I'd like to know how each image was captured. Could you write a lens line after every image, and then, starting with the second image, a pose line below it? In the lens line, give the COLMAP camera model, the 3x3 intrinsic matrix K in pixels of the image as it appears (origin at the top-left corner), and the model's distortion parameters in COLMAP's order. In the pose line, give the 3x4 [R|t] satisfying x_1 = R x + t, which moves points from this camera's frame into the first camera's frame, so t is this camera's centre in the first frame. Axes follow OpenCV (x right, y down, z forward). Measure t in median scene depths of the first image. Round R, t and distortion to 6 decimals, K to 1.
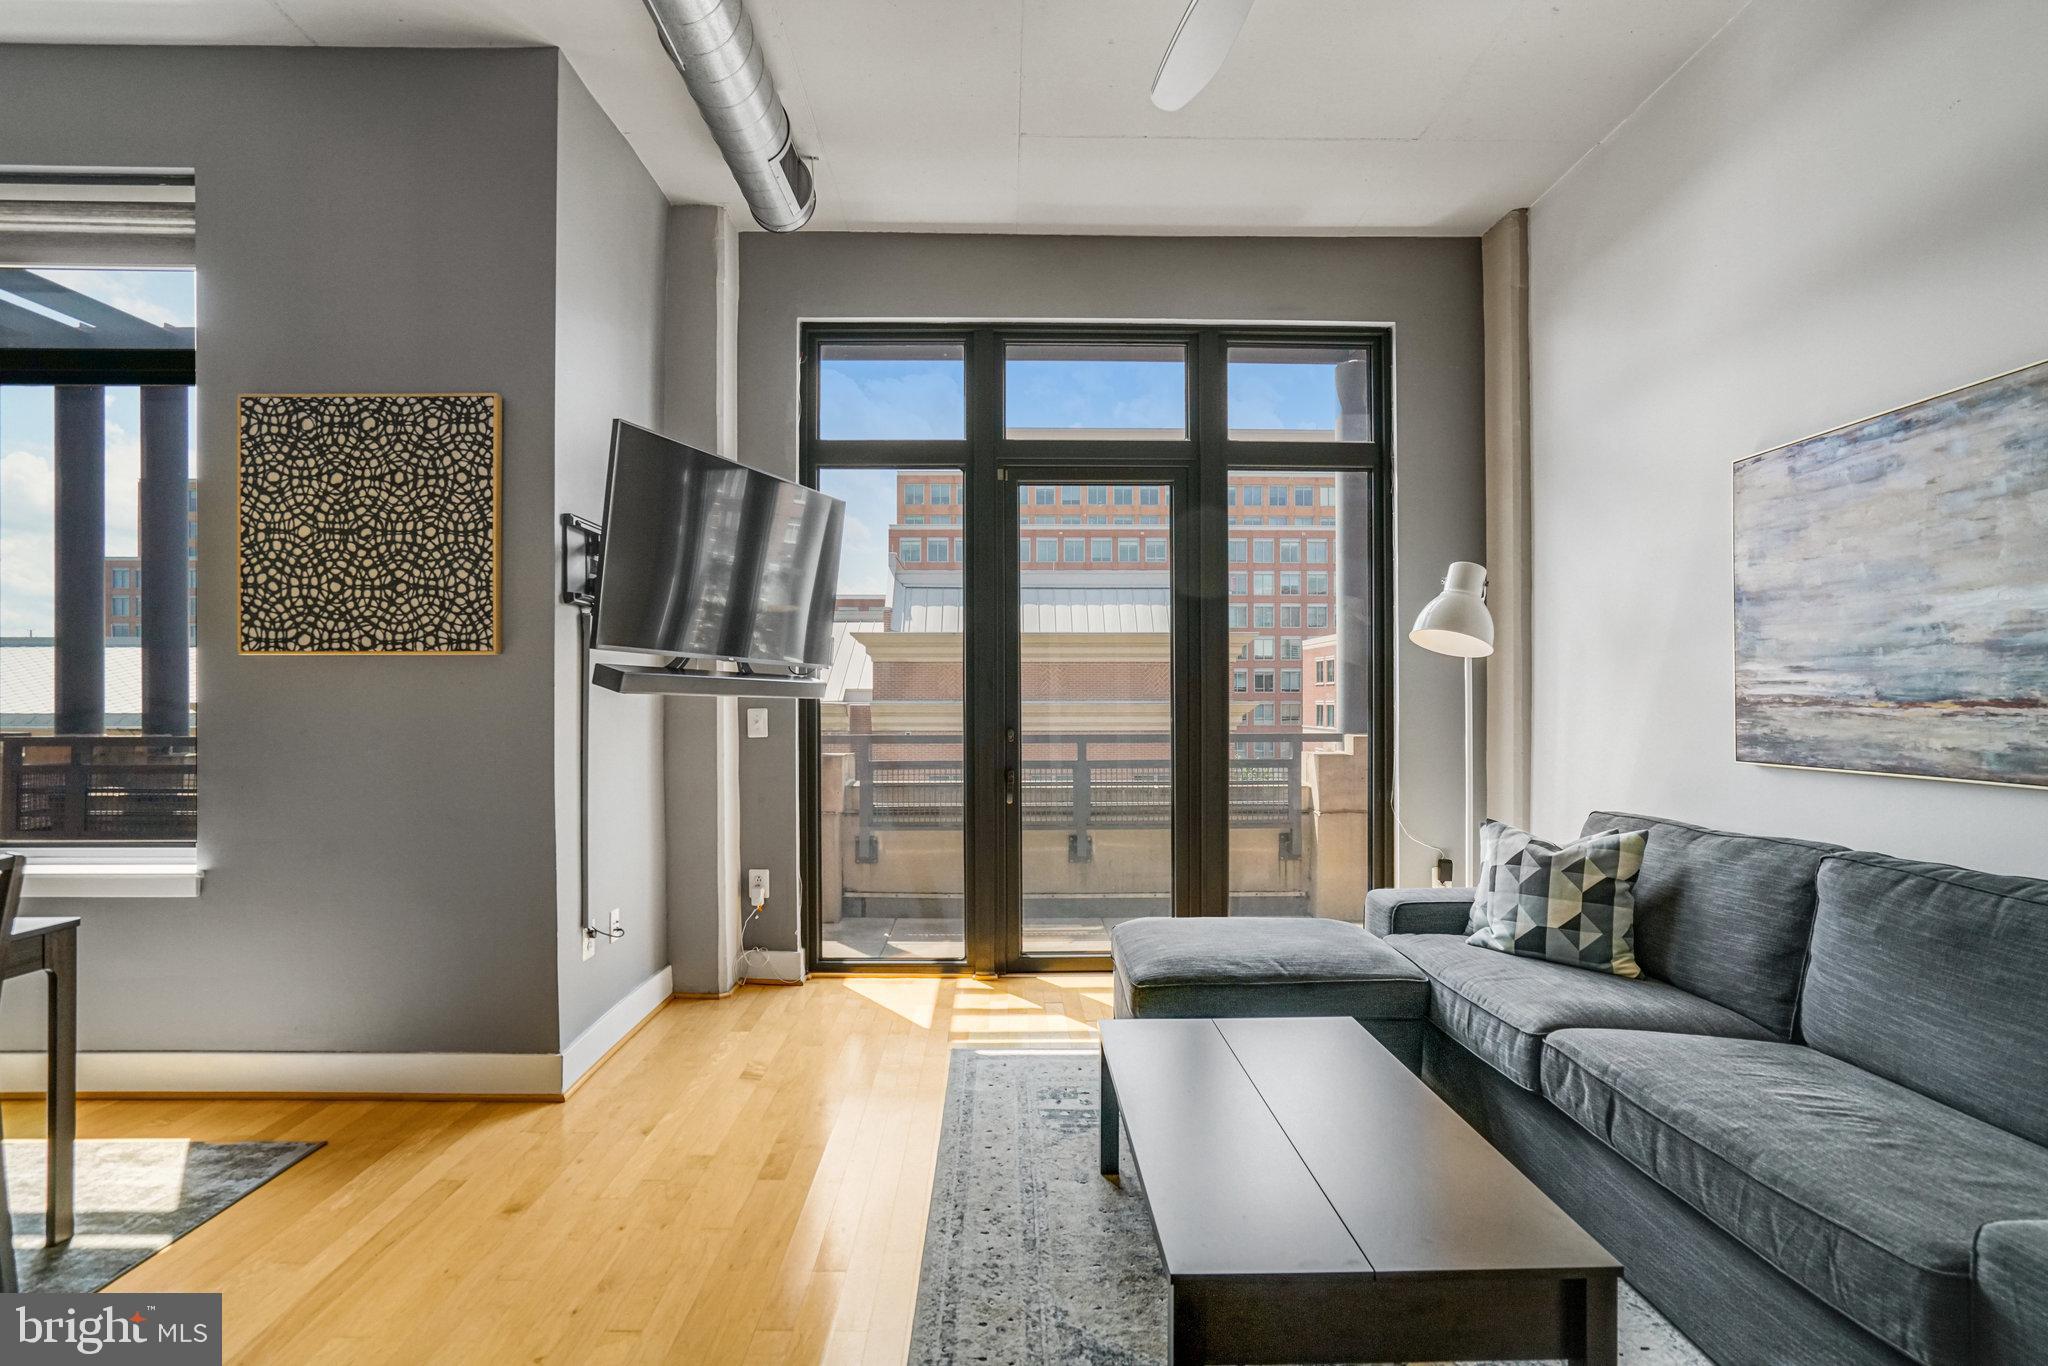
lens RADIAL K [[948.2, 0, 1014.0], [0, 948.2, 700.9], [0, 0, 1]] dist [-0.044778, 0.021185]
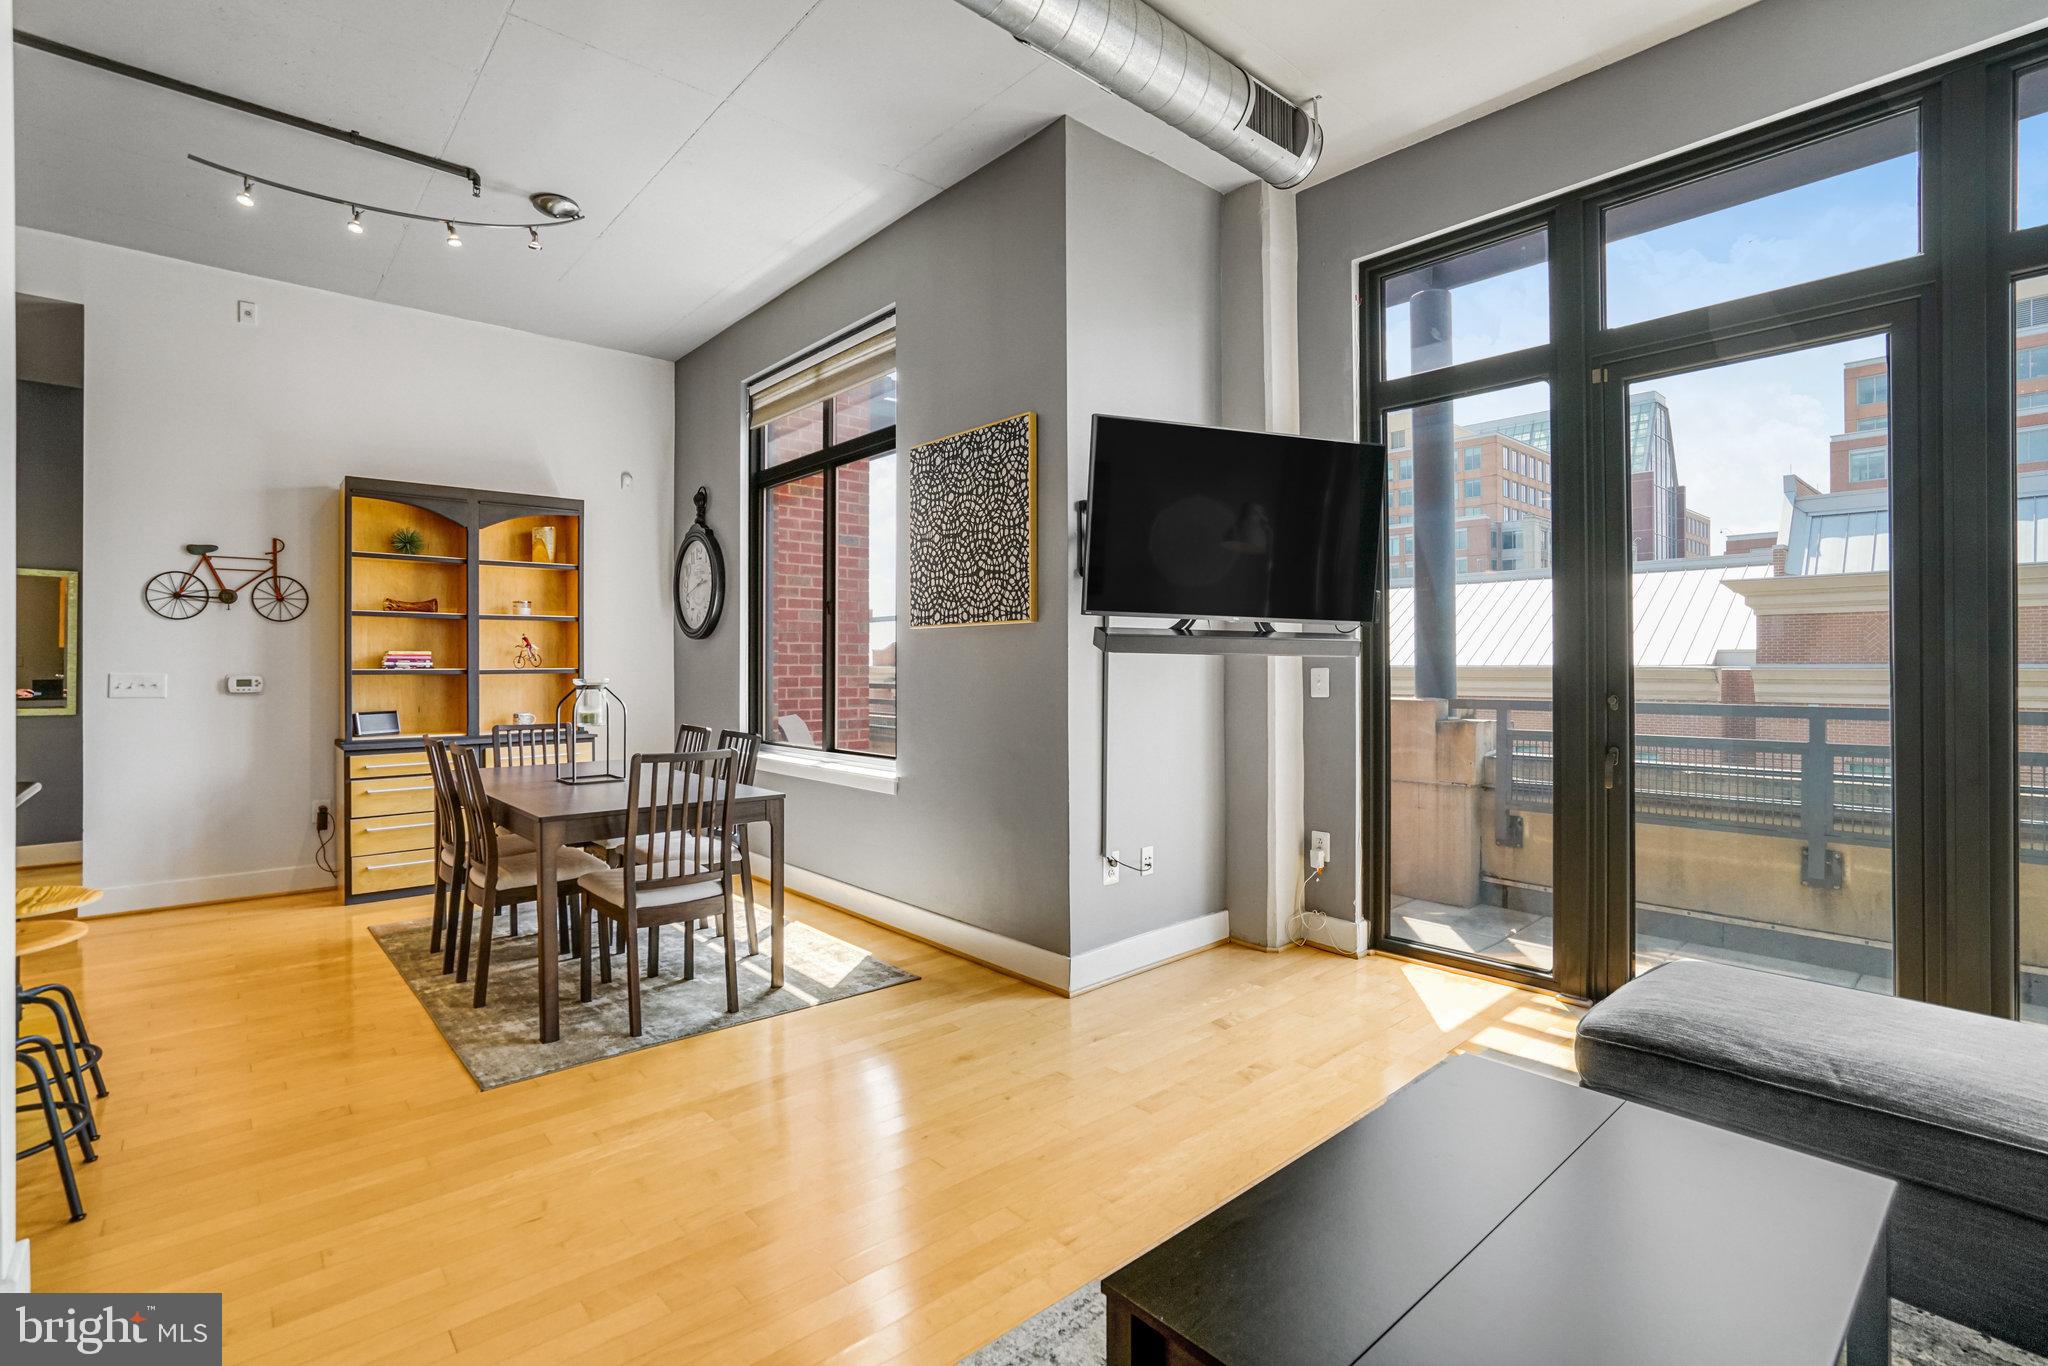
lens RADIAL K [[948.2, 0, 1014.8], [0, 948.2, 662.2], [0, 0, 1]] dist [-0.044778, 0.021185]
pose [[0.647198, -0.003799, -0.762312, 0.389482], [0.000677, 0.999990, -0.004408, 0.008895], [0.762322, 0.002337, 0.647194, 0.173612]]
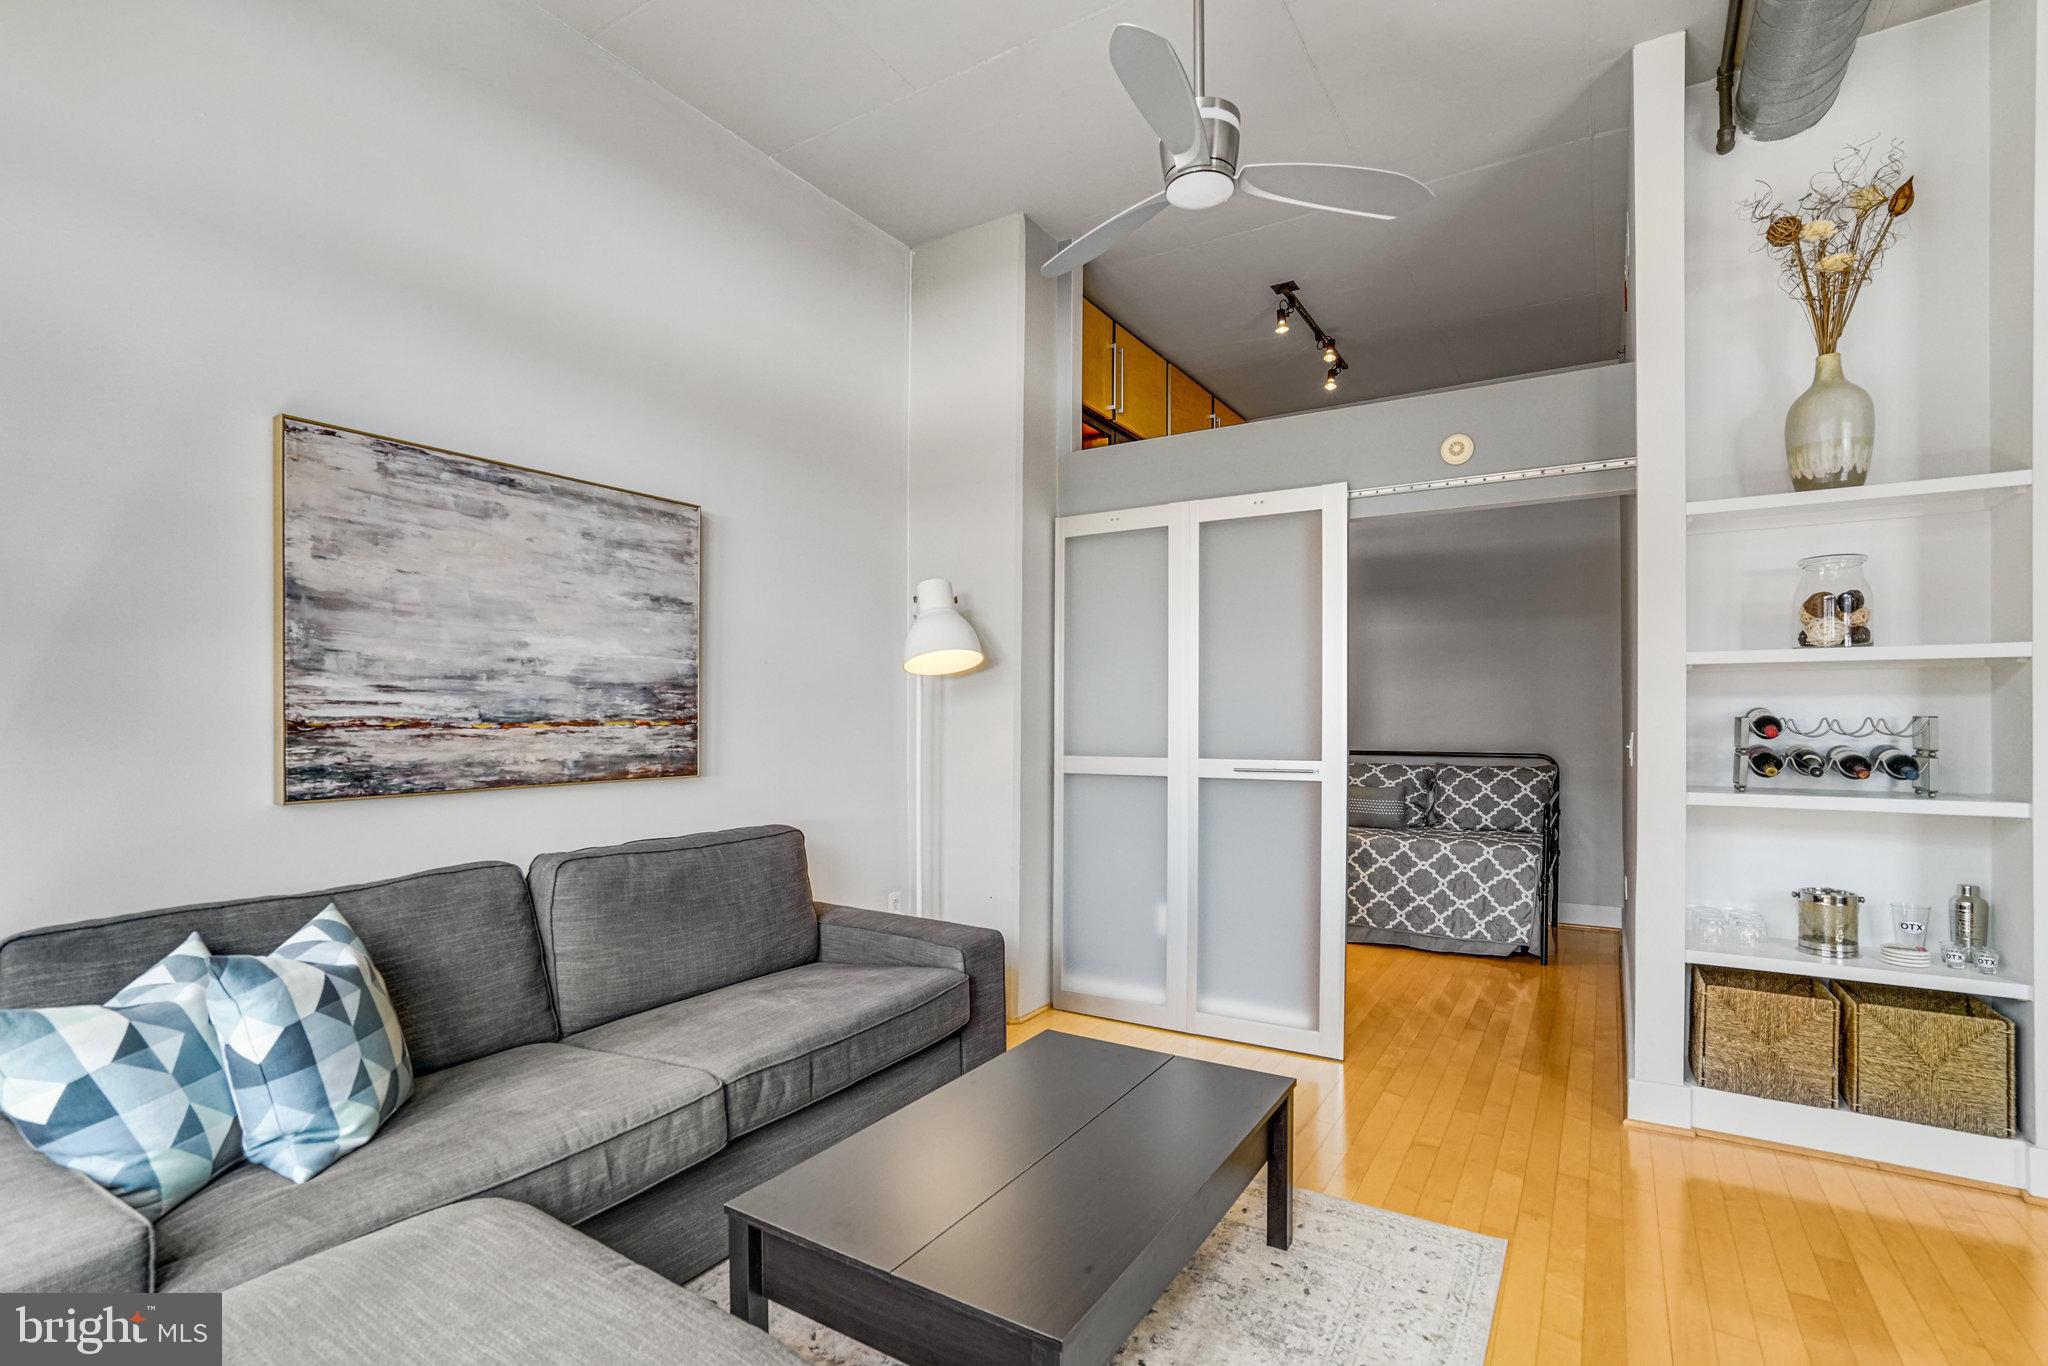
lens RADIAL K [[948.2, 0, 1011.7], [0, 948.2, 718.5], [0, 0, 1]] dist [-0.044778, 0.021185]
pose [[-0.838155, 0.001675, 0.545429, -0.147712], [0.005419, 0.999971, 0.005257, -0.005733], [-0.545405, 0.007362, -0.838140, 1.266101]]
